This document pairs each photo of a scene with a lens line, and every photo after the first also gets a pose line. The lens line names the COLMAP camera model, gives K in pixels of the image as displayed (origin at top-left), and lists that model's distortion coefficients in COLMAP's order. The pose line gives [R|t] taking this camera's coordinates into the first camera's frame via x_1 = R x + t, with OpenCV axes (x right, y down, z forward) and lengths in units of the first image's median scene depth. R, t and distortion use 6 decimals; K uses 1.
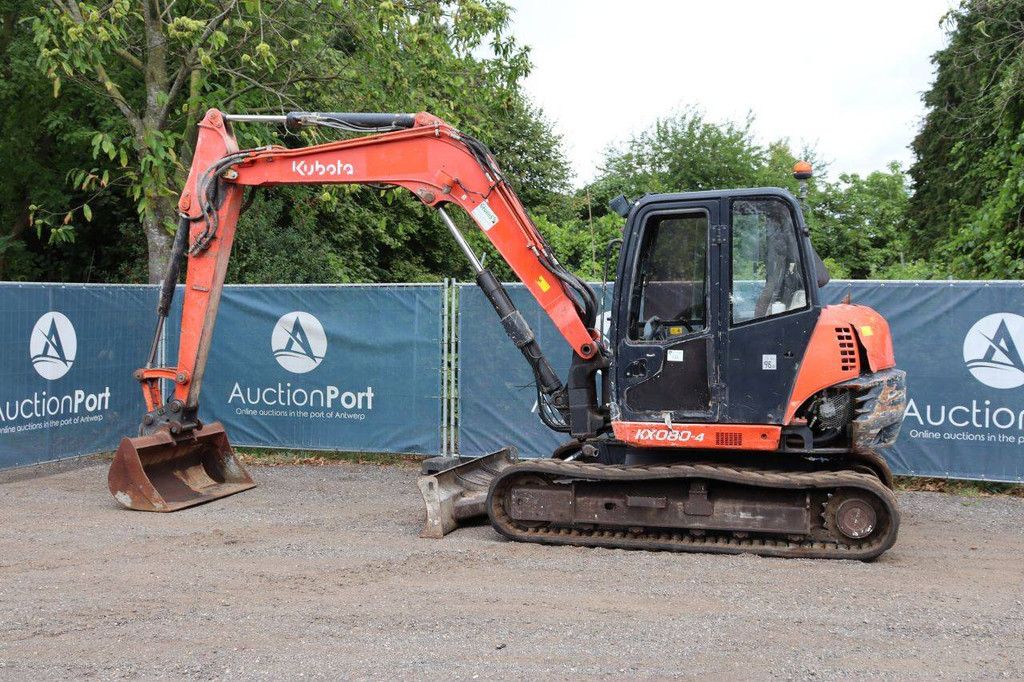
lens RADIAL K [[1193.6, 0, 512.0], [0, 1193.6, 341.0], [0, 0, 1]] dist [-0.067508, 0.287027]
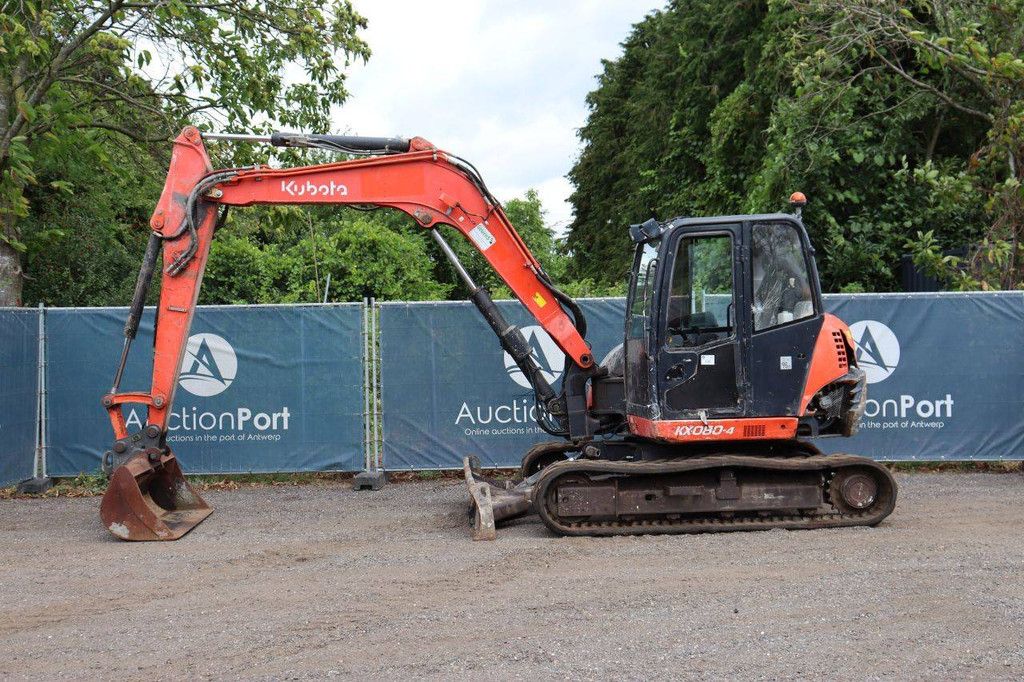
lens RADIAL K [[1193.6, 0, 512.0], [0, 1193.6, 341.0], [0, 0, 1]] dist [-0.067508, 0.287027]
pose [[0.942320, -0.022797, 0.333937, -0.348526], [0.029642, 0.999442, -0.015414, 0.005139], [-0.333399, 0.024424, 0.942469, -0.008649]]
